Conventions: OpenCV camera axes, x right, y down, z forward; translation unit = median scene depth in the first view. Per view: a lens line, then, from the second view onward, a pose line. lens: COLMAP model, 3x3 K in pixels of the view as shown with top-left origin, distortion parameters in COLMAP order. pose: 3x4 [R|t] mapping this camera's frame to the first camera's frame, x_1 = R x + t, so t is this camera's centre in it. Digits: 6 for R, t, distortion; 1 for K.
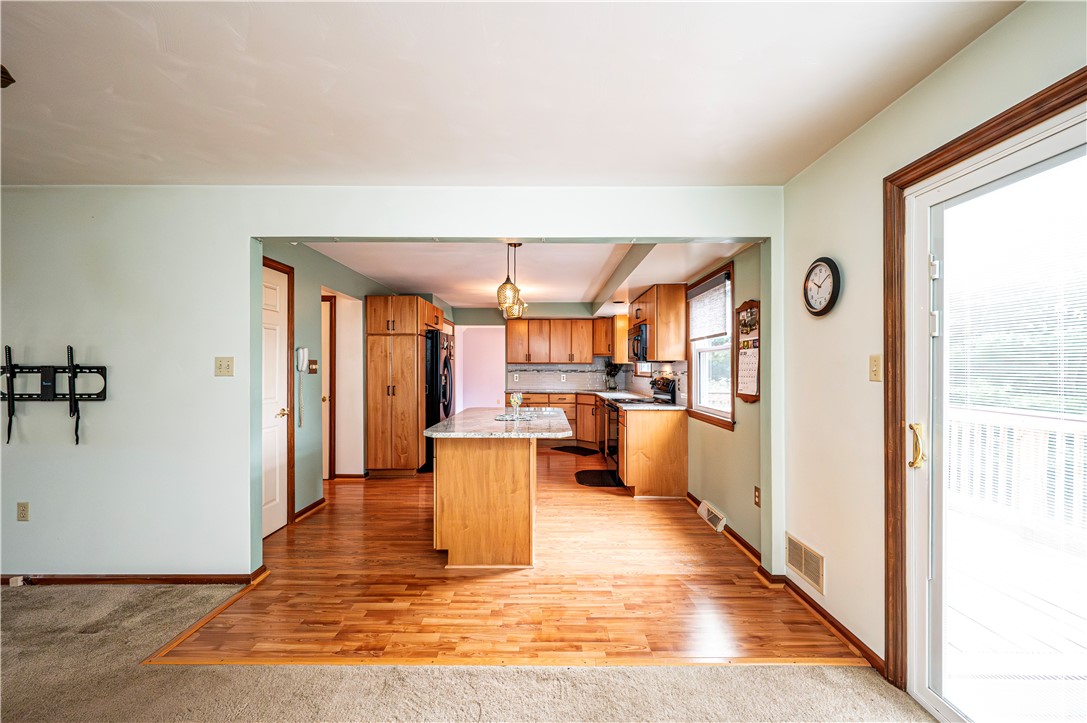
lens RADIAL K [[432.1, 0, 542.0], [0, 432.1, 365.5], [0, 0, 1]] dist [0.000427, -0.000861]
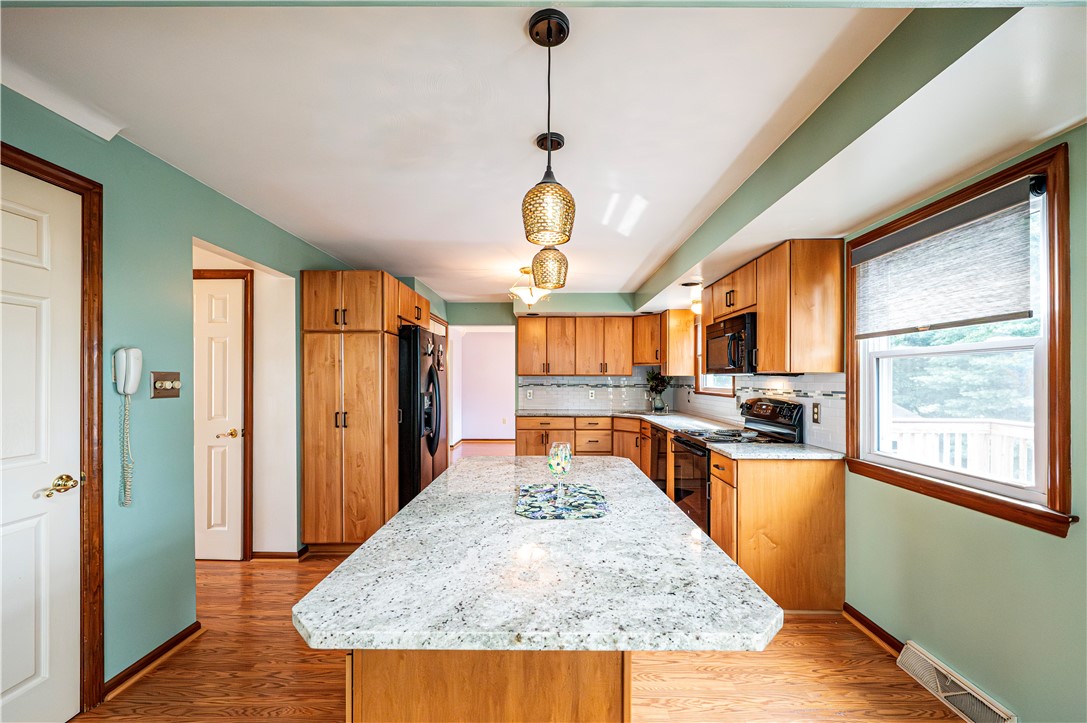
lens RADIAL K [[432.1, 0, 544.2], [0, 432.1, 378.2], [0, 0, 1]] dist [0.000427, -0.000861]
pose [[0.999999, 0.000060, -0.001326, -0.074322], [-0.000054, 0.999989, 0.004595, -0.008755], [0.001326, -0.004595, 0.999989, 0.535706]]
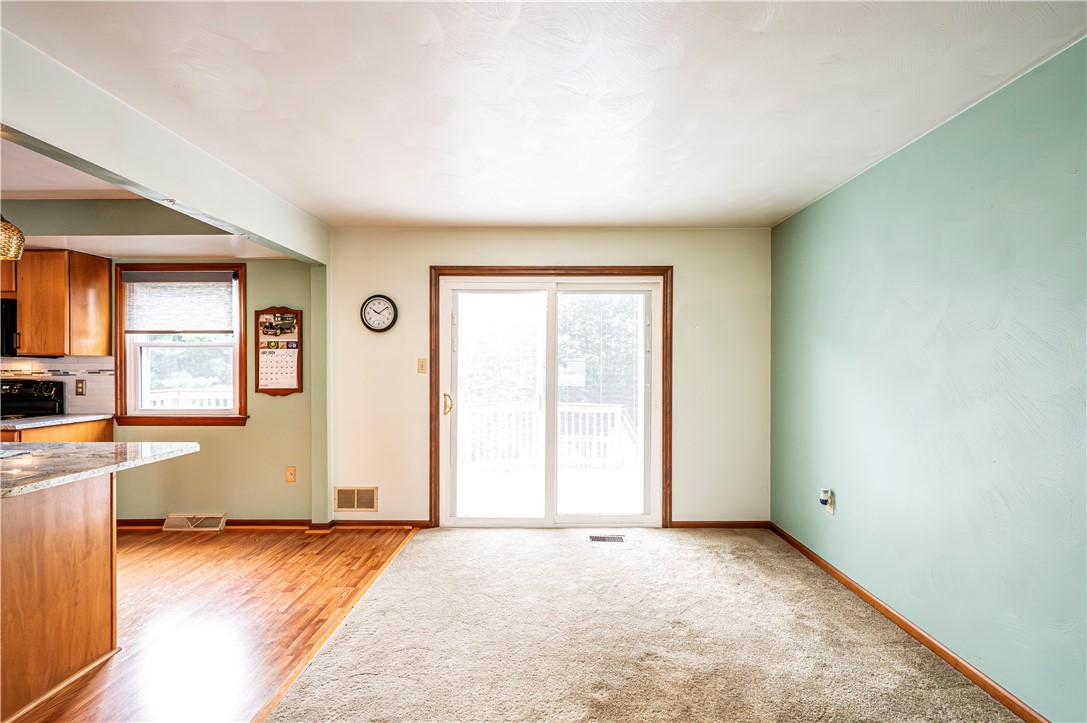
lens RADIAL K [[432.1, 0, 549.5], [0, 432.1, 371.0], [0, 0, 1]] dist [0.000427, -0.000861]
pose [[-0.005842, -0.006188, 0.999964, -0.579552], [-0.006835, 0.999958, 0.006148, 0.006903], [-0.999960, -0.006799, -0.005884, 0.250686]]
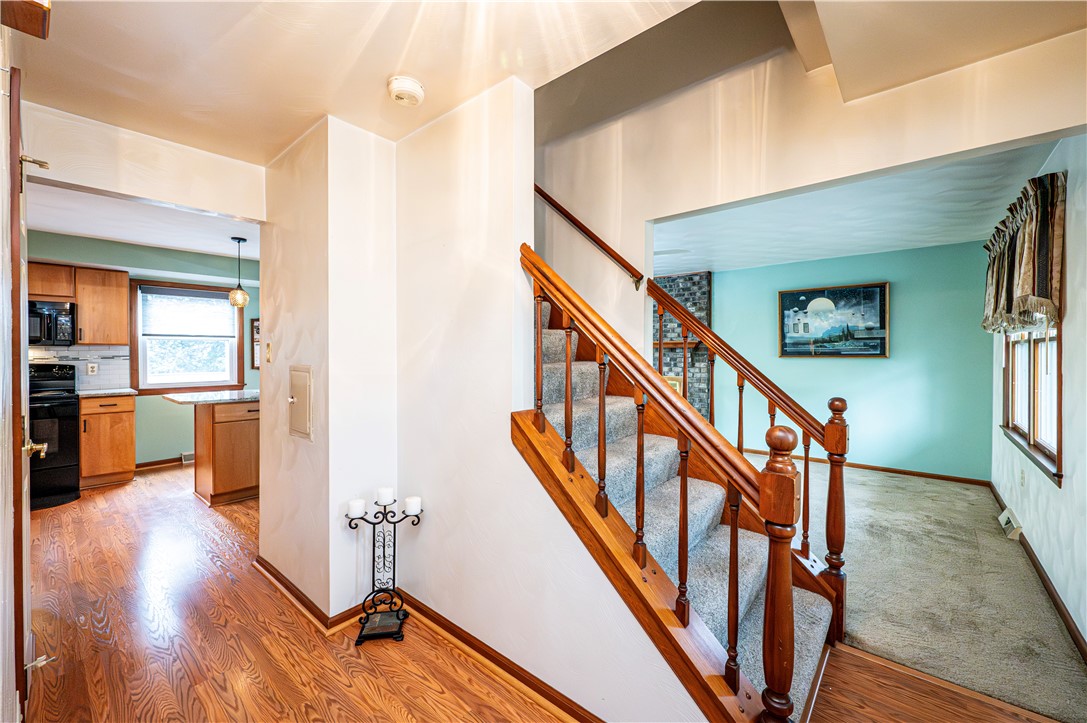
lens RADIAL K [[432.1, 0, 553.2], [0, 432.1, 356.9], [0, 0, 1]] dist [0.000427, -0.000861]
pose [[-0.771575, -0.009471, 0.636068, -1.486261], [-0.005404, 0.999951, 0.008333, 0.002335], [-0.636115, 0.002992, -0.771588, 1.446041]]
